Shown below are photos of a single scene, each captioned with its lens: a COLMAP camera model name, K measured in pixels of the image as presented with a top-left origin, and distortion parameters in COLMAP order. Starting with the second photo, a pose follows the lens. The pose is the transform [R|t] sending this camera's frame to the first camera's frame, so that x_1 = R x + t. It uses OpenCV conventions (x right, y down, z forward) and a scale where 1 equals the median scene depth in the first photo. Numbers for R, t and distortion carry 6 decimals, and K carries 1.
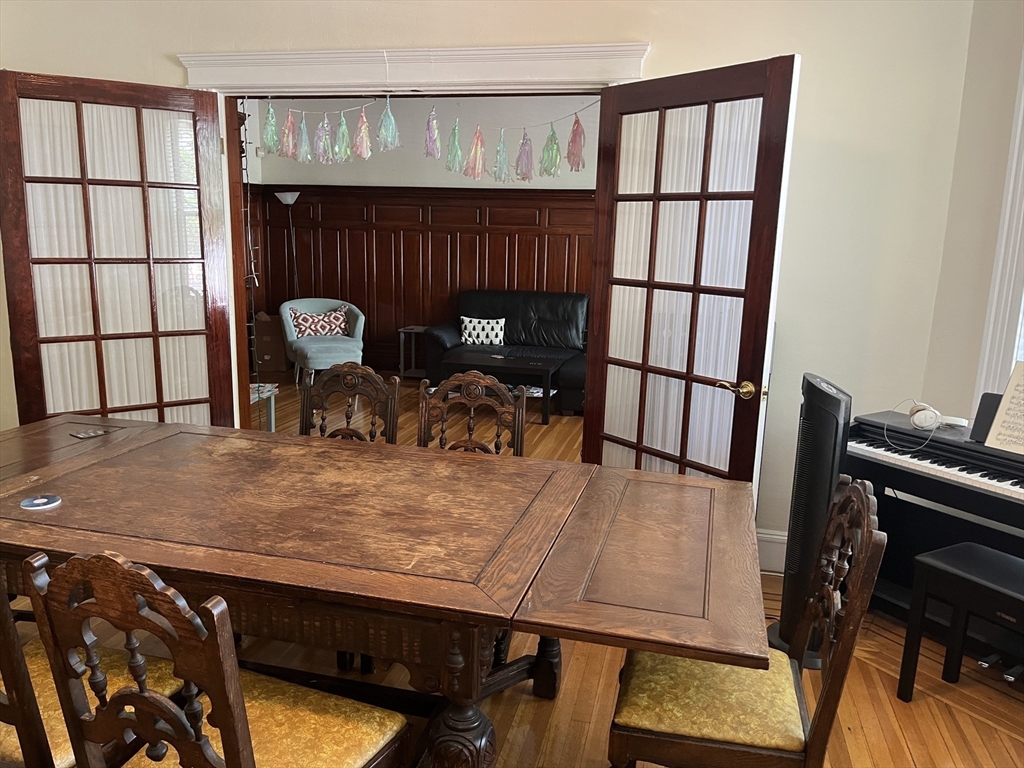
lens RADIAL K [[778.4, 0, 516.4], [0, 778.4, 389.5], [0, 0, 1]] dist [0.073436, -0.091161]
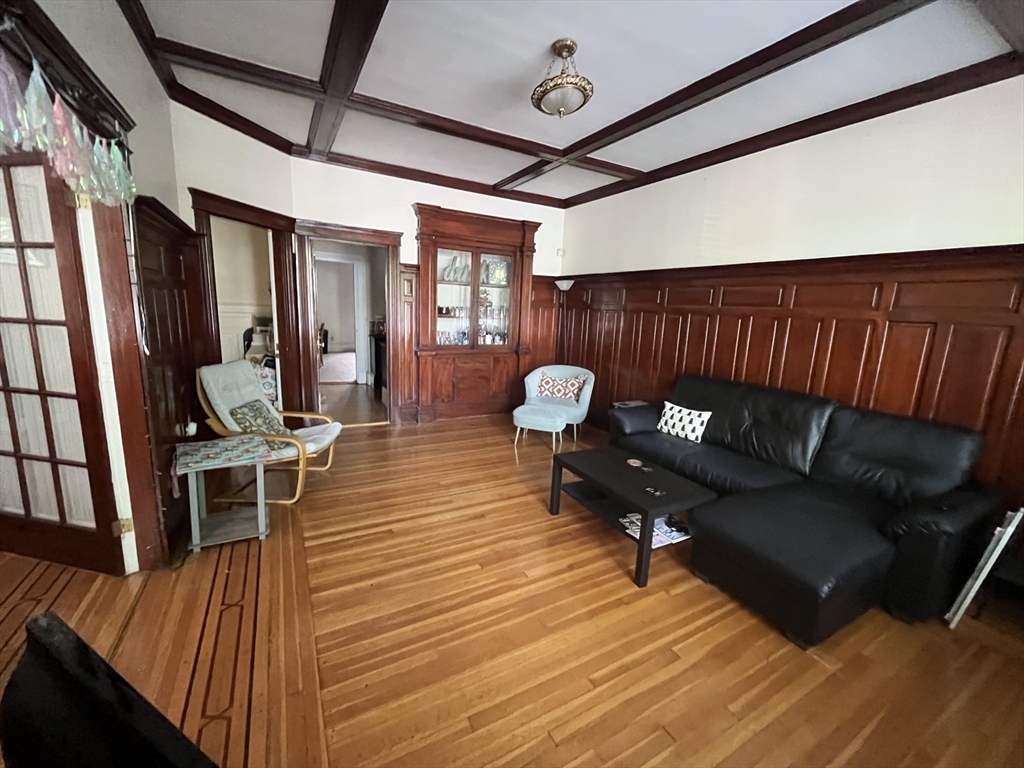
lens RADIAL K [[414.7, 0, 511.3], [0, 414.7, 382.2], [0, 0, 1]] dist [-0.001538, 0.000321]
pose [[0.680596, 0.134360, -0.720233, 0.340490], [-0.168365, 0.985414, 0.024730, -0.207714], [0.713051, 0.104431, 0.693291, 1.102986]]
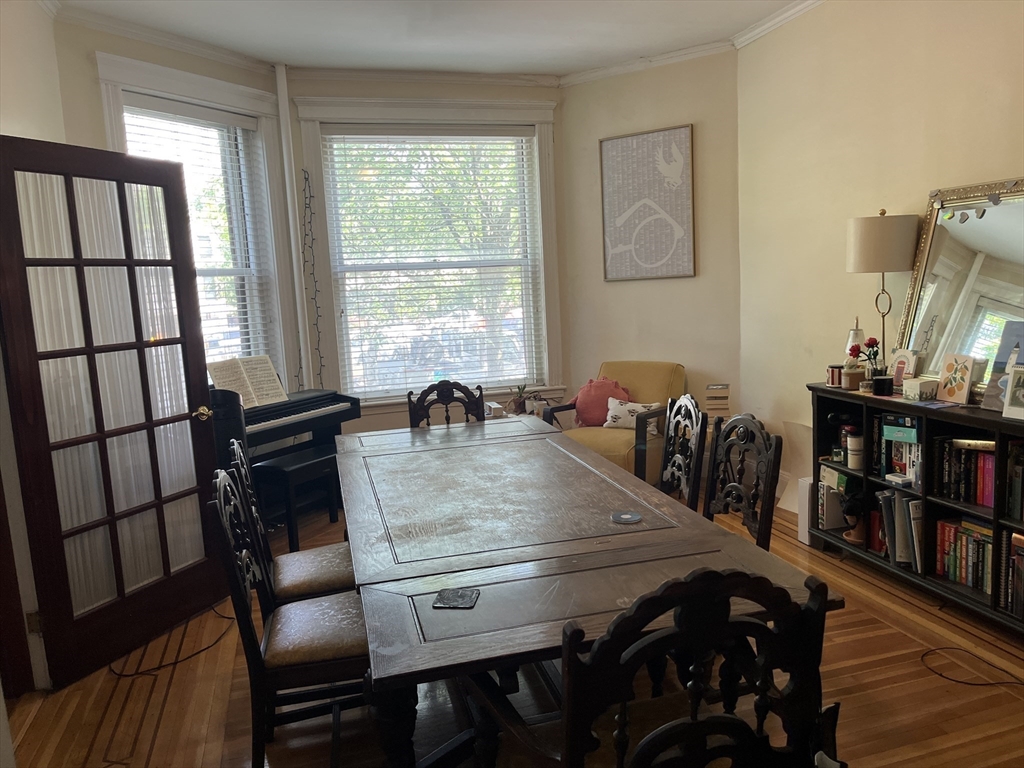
lens RADIAL K [[778.3, 0, 522.4], [0, 778.3, 387.9], [0, 0, 1]] dist [0.076535, -0.100830]
pose [[-0.507529, -0.125431, 0.852456, -0.835260], [0.203710, 0.943832, 0.260160, -0.209520], [-0.837208, 0.305693, -0.453470, 0.897425]]
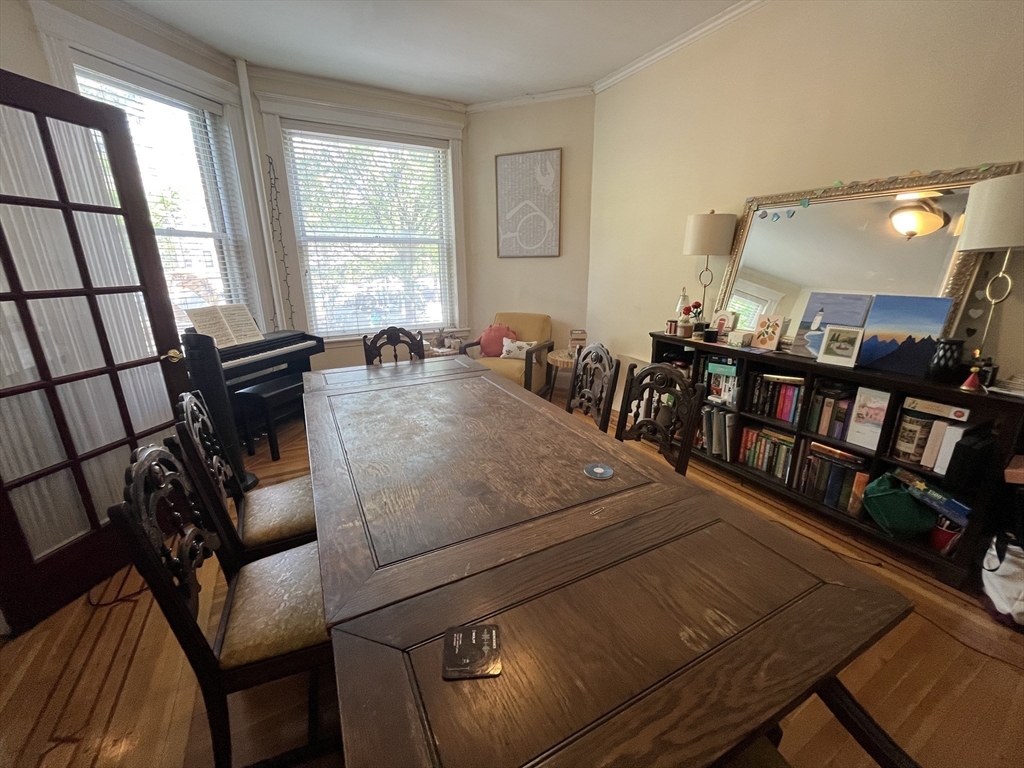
lens RADIAL K [[414.7, 0, 511.3], [0, 414.7, 382.2], [0, 0, 1]] dist [-0.001538, 0.000321]
pose [[-0.675382, -0.232173, 0.699968, -0.522627], [0.131897, 0.895817, 0.424399, -0.154209], [-0.725577, 0.378955, -0.574396, 0.797269]]
